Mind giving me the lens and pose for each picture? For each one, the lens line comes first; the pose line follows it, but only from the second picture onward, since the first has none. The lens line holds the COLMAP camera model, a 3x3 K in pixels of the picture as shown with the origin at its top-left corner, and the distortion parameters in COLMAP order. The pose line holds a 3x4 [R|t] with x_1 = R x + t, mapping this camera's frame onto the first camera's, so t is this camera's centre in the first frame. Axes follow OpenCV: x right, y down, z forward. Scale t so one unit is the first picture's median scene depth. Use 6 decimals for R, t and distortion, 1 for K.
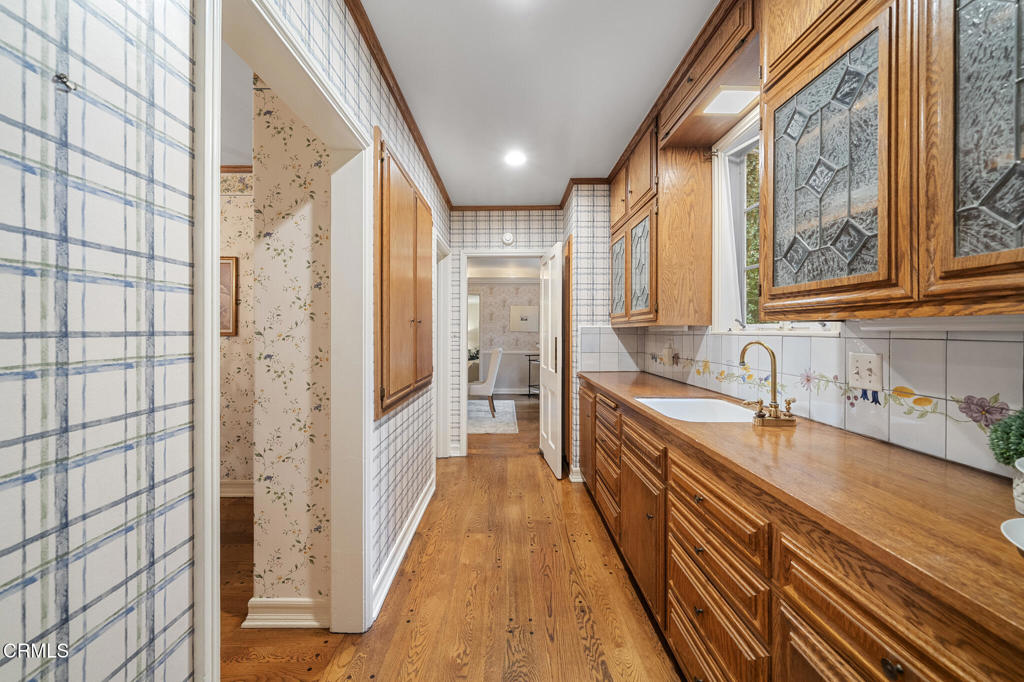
lens RADIAL K [[400.0, 0, 509.1], [0, 400.0, 330.9], [0, 0, 1]] dist [-0.000453, -0.000015]
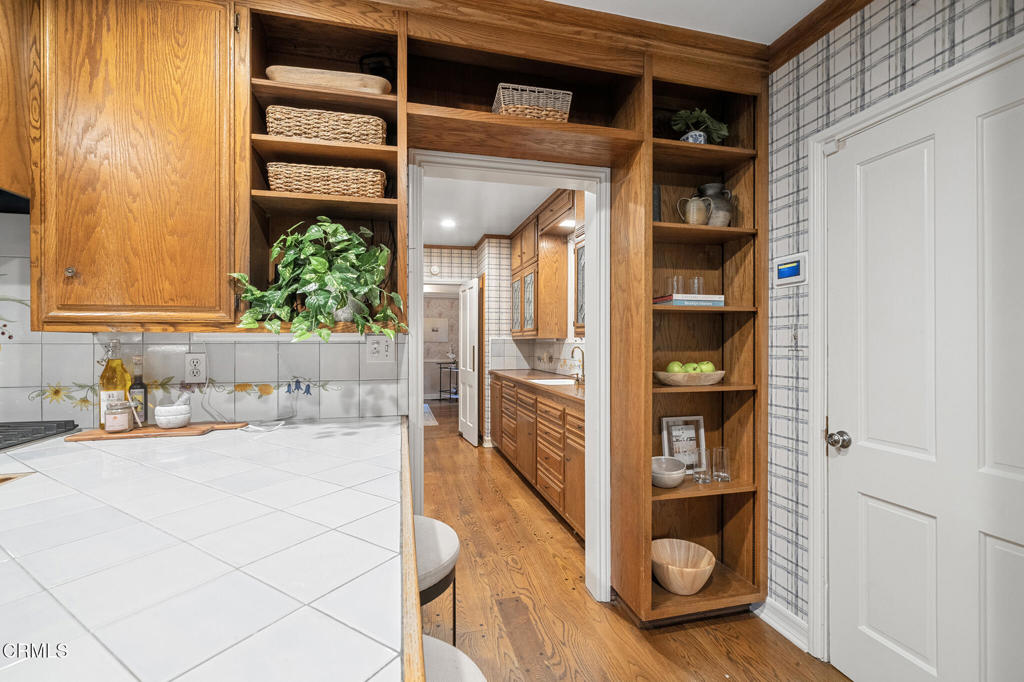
lens RADIAL K [[441.4, 0, 512.0], [0, 441.4, 341.0], [0, 0, 1]] dist [-0.002891, -0.000548]
pose [[0.969661, 0.000283, 0.244455, -0.159666], [-0.000023, 0.999999, -0.001070, 0.000260], [-0.244455, 0.001032, 0.969660, -0.649915]]
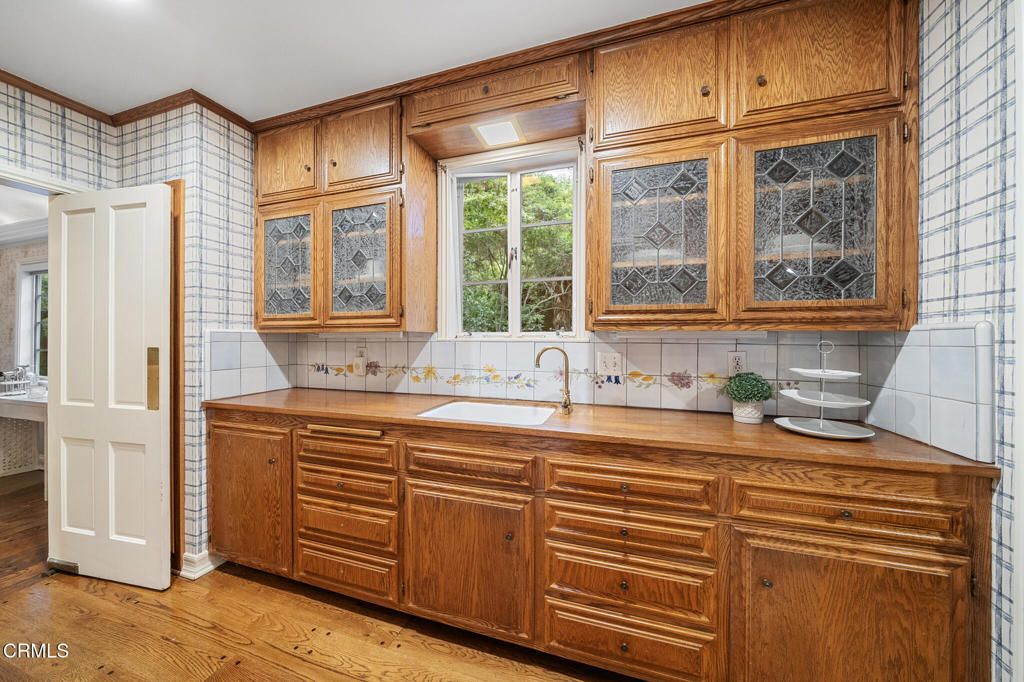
lens RADIAL K [[351.0, 0, 512.0], [0, 351.0, 341.0], [0, 0, 1]] dist [-0.001487, 0.000018]
pose [[0.313449, -0.003622, 0.949598, -0.242979], [-0.003528, 0.999981, 0.004978, 0.002320], [-0.949598, -0.004910, 0.313430, 0.427608]]
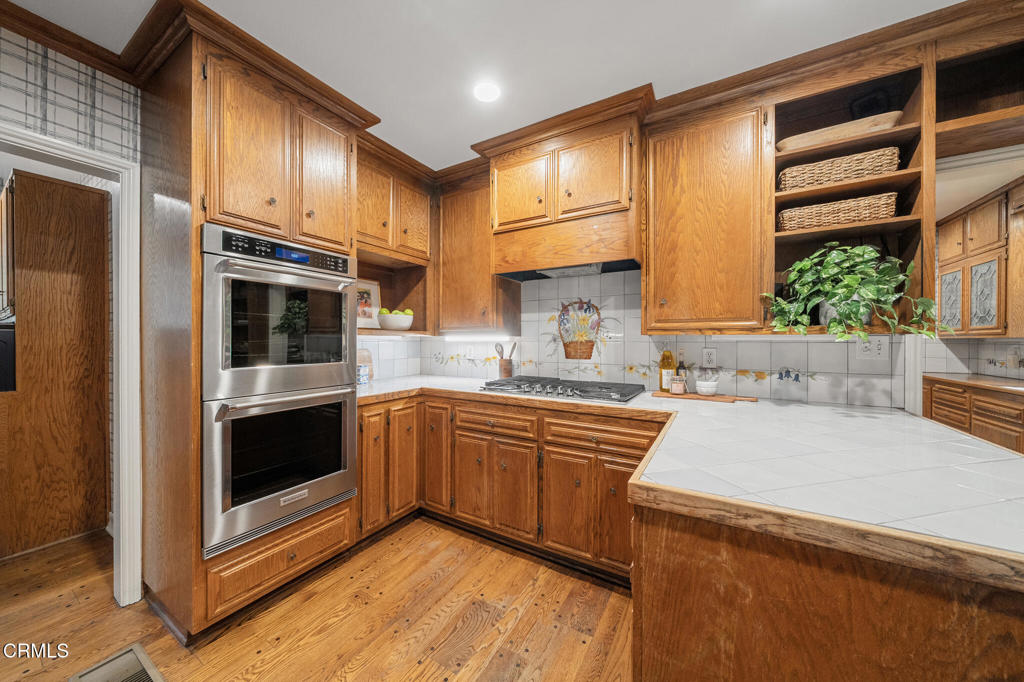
lens RADIAL K [[351.0, 0, 512.0], [0, 351.0, 341.0], [0, 0, 1]] dist [-0.001487, 0.000018]
pose [[0.860608, 0.004450, -0.509248, -0.420944], [-0.003213, 0.999989, 0.003309, 0.000044], [0.509258, -0.001211, 0.860613, -0.801193]]
